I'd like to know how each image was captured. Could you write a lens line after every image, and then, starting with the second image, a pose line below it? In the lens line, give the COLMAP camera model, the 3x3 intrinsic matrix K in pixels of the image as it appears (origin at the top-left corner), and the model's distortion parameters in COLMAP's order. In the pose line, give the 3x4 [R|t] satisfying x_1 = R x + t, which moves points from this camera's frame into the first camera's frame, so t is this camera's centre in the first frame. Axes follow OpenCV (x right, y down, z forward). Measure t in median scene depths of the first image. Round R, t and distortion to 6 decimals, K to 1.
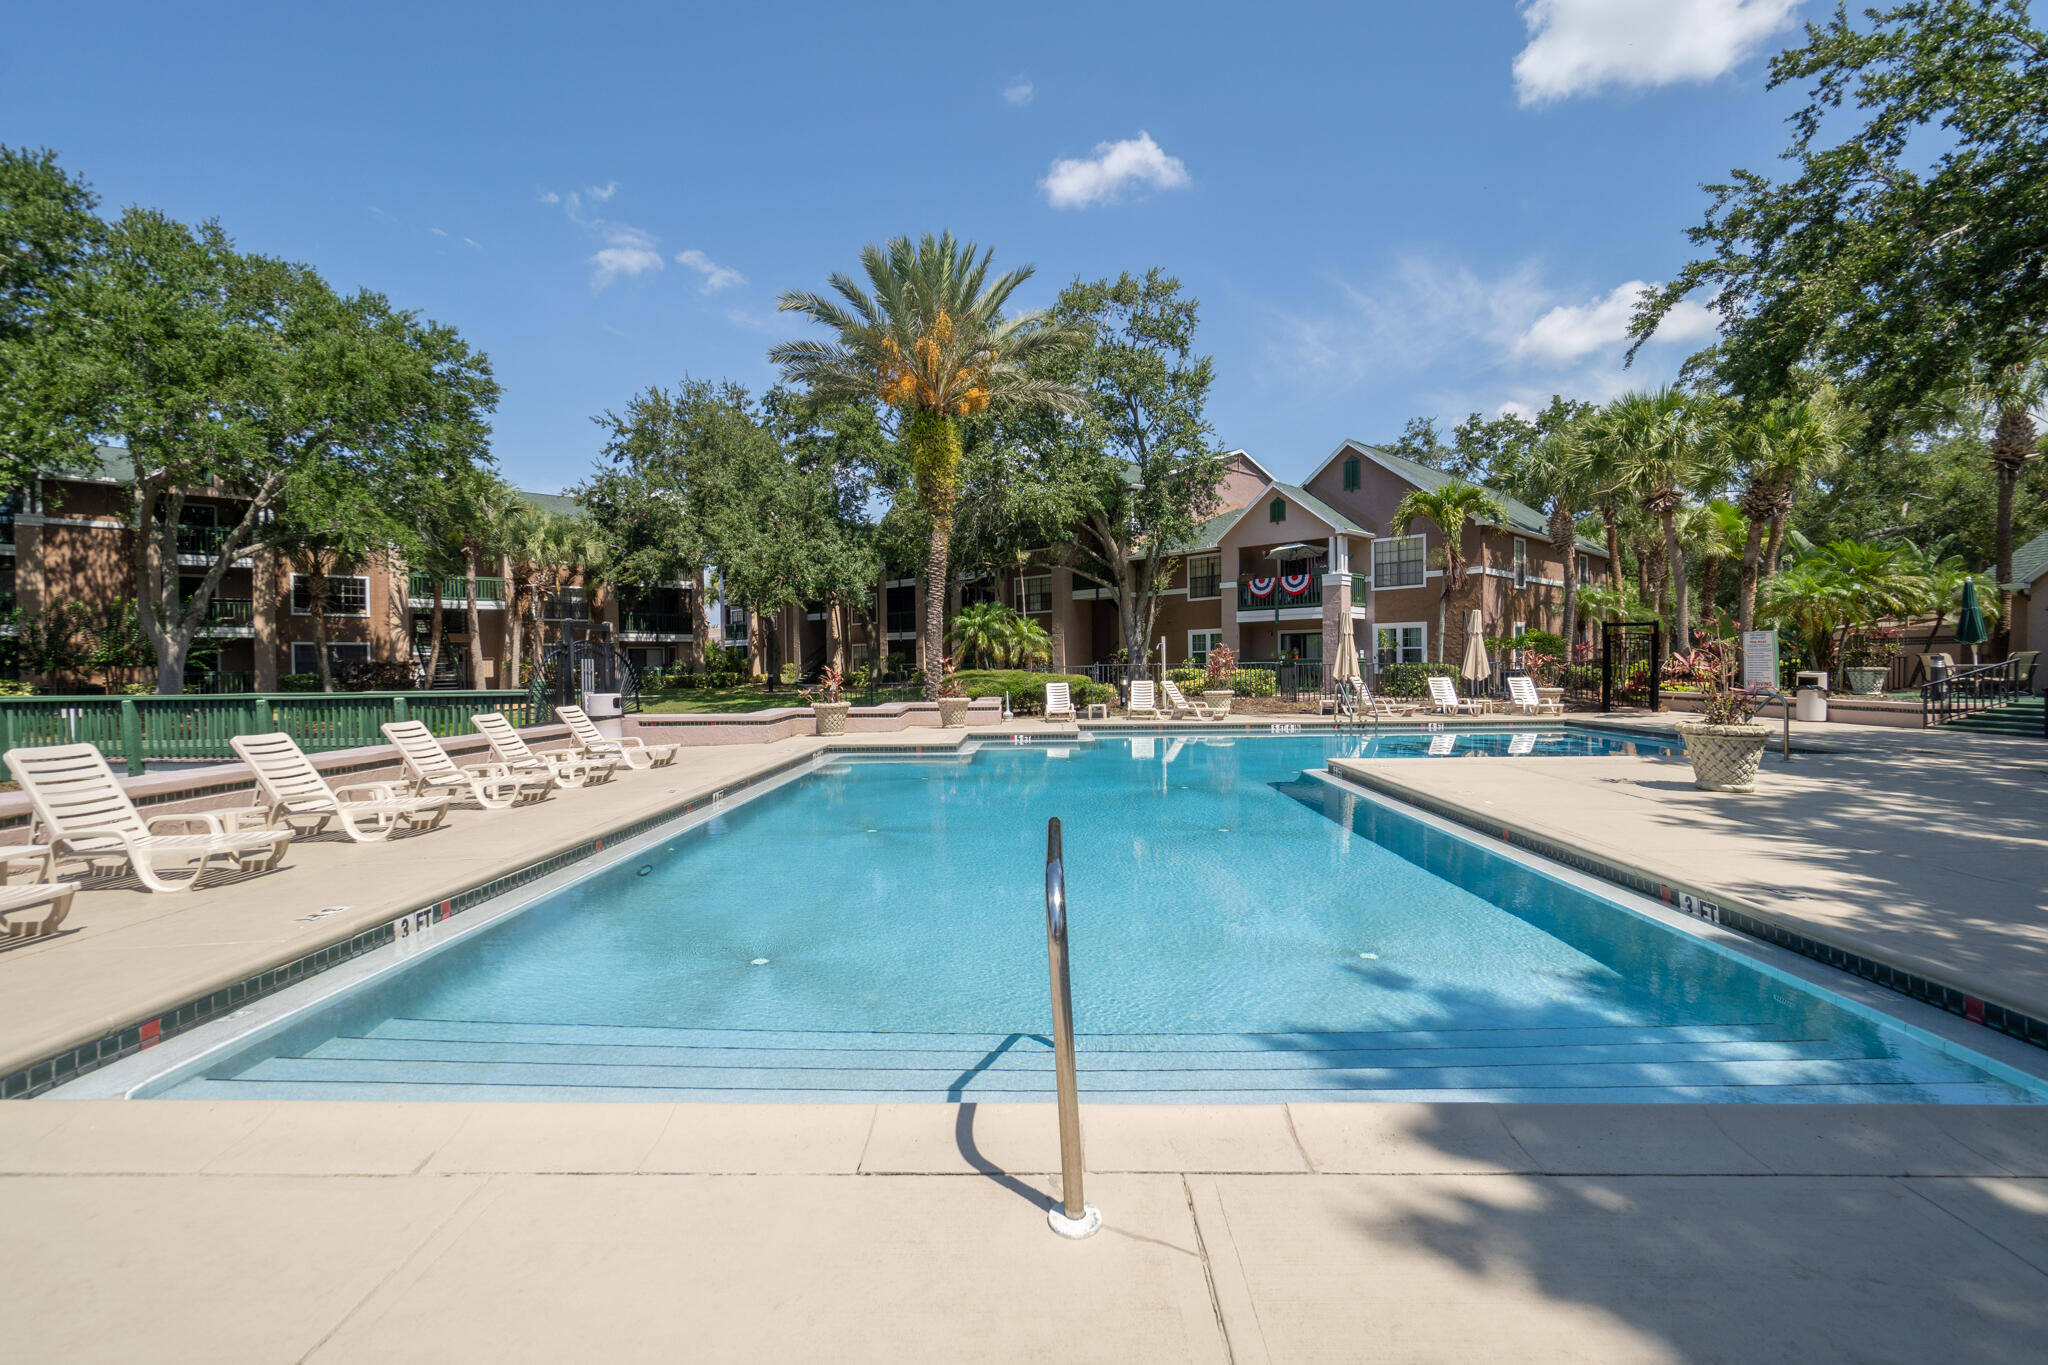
lens RADIAL K [[887.7, 0, 1014.7], [0, 887.7, 677.1], [0, 0, 1]] dist [-0.002521, -0.000053]
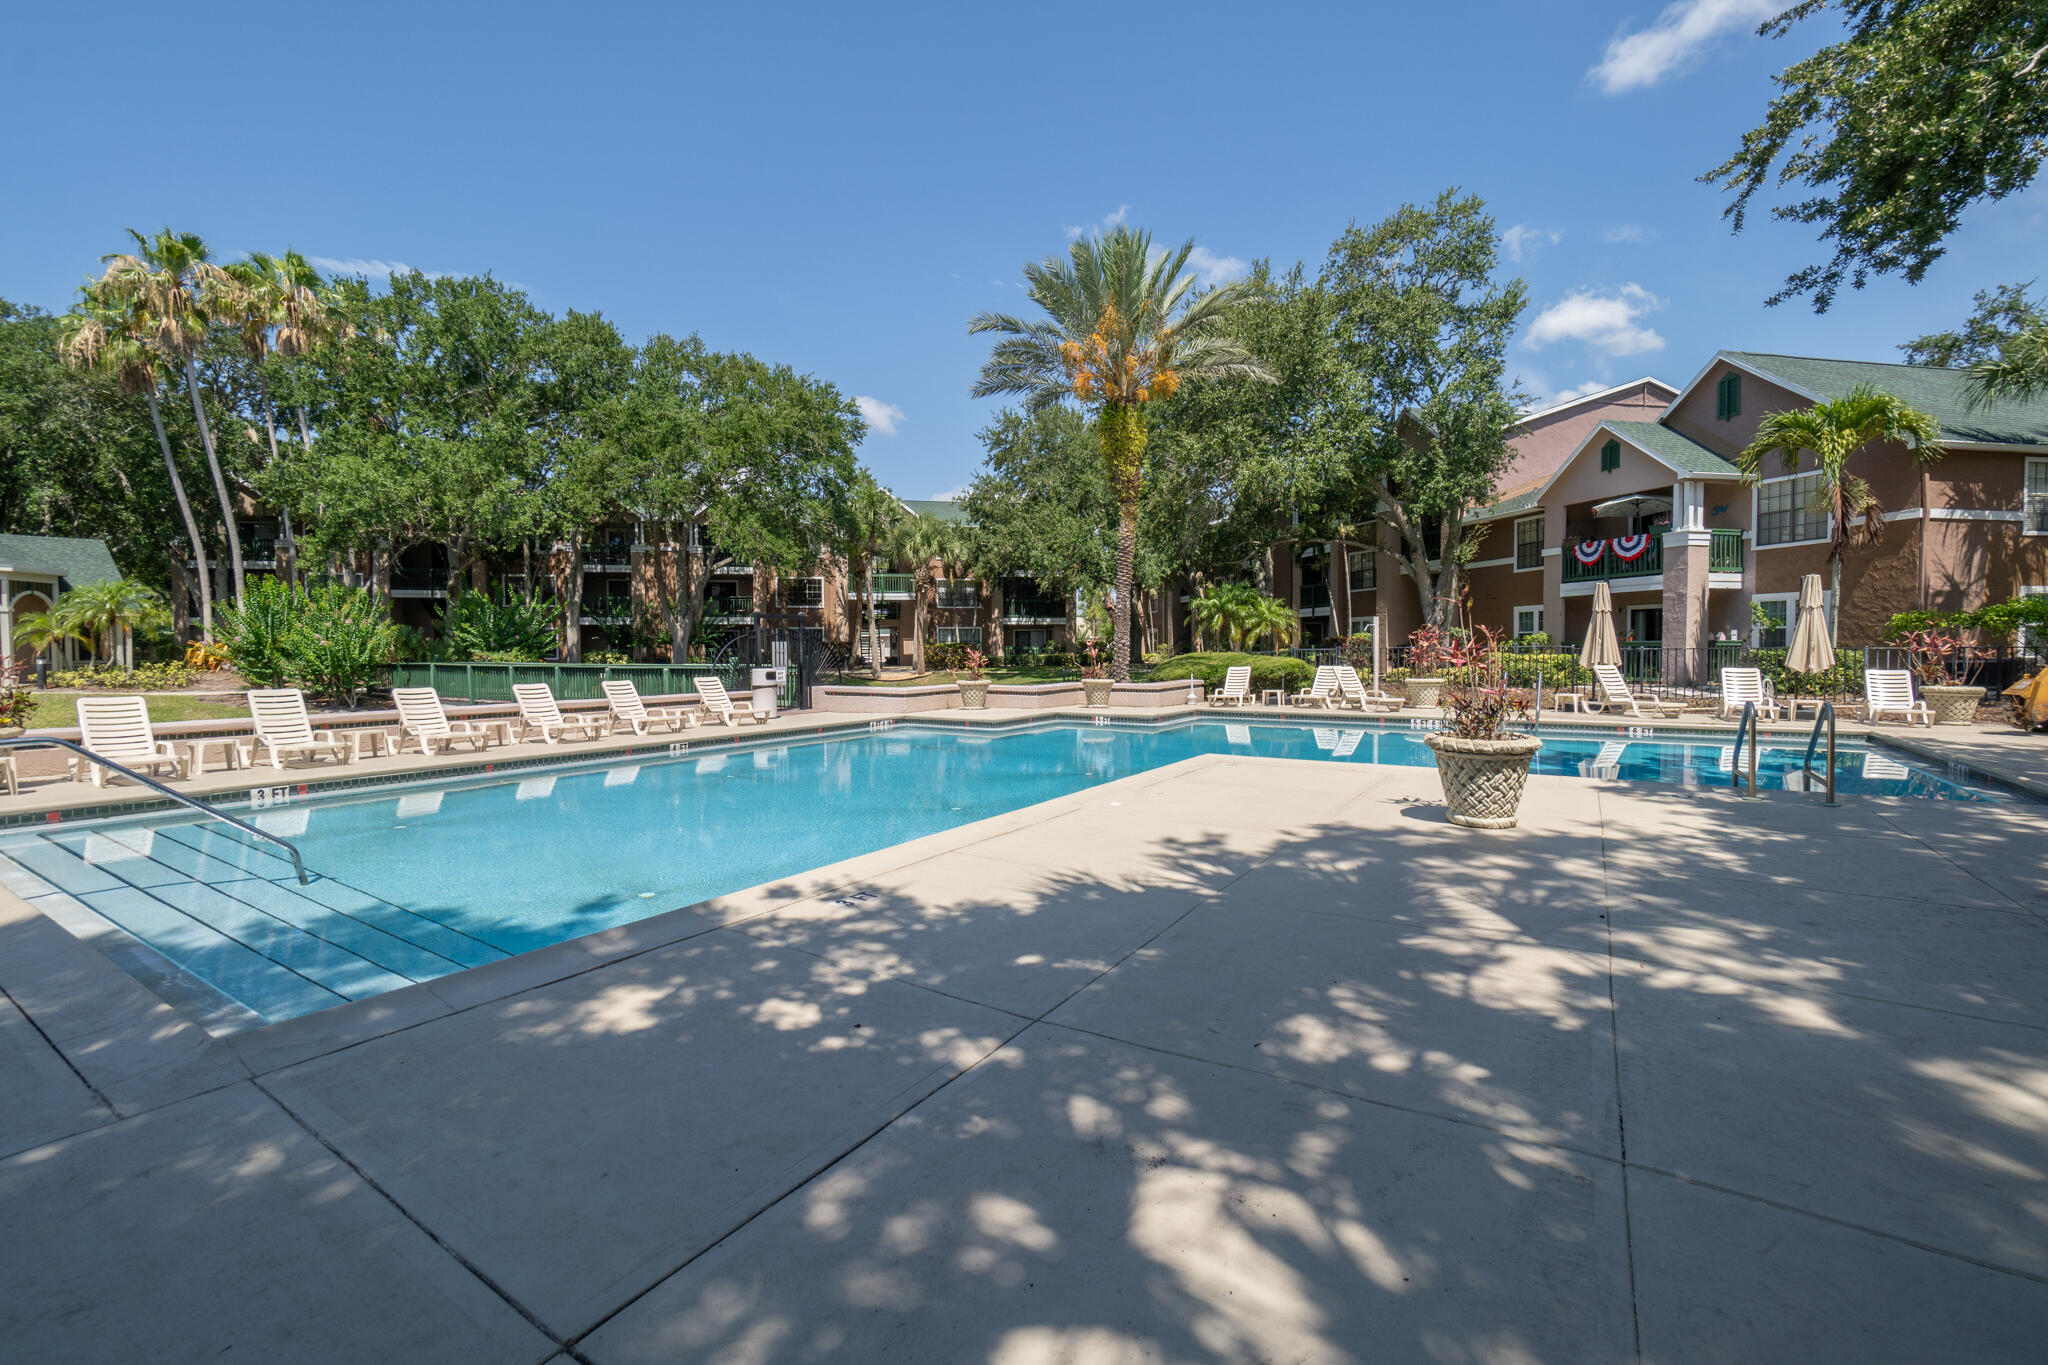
lens RADIAL K [[876.5, 0, 1024.8], [0, 876.5, 671.9], [0, 0, 1]] dist [0.000195, 0.000192]
pose [[0.853382, 0.020659, -0.520876, 0.250099], [-0.011524, 0.999718, 0.020770, -0.003445], [0.521158, -0.011722, 0.853380, 0.048121]]
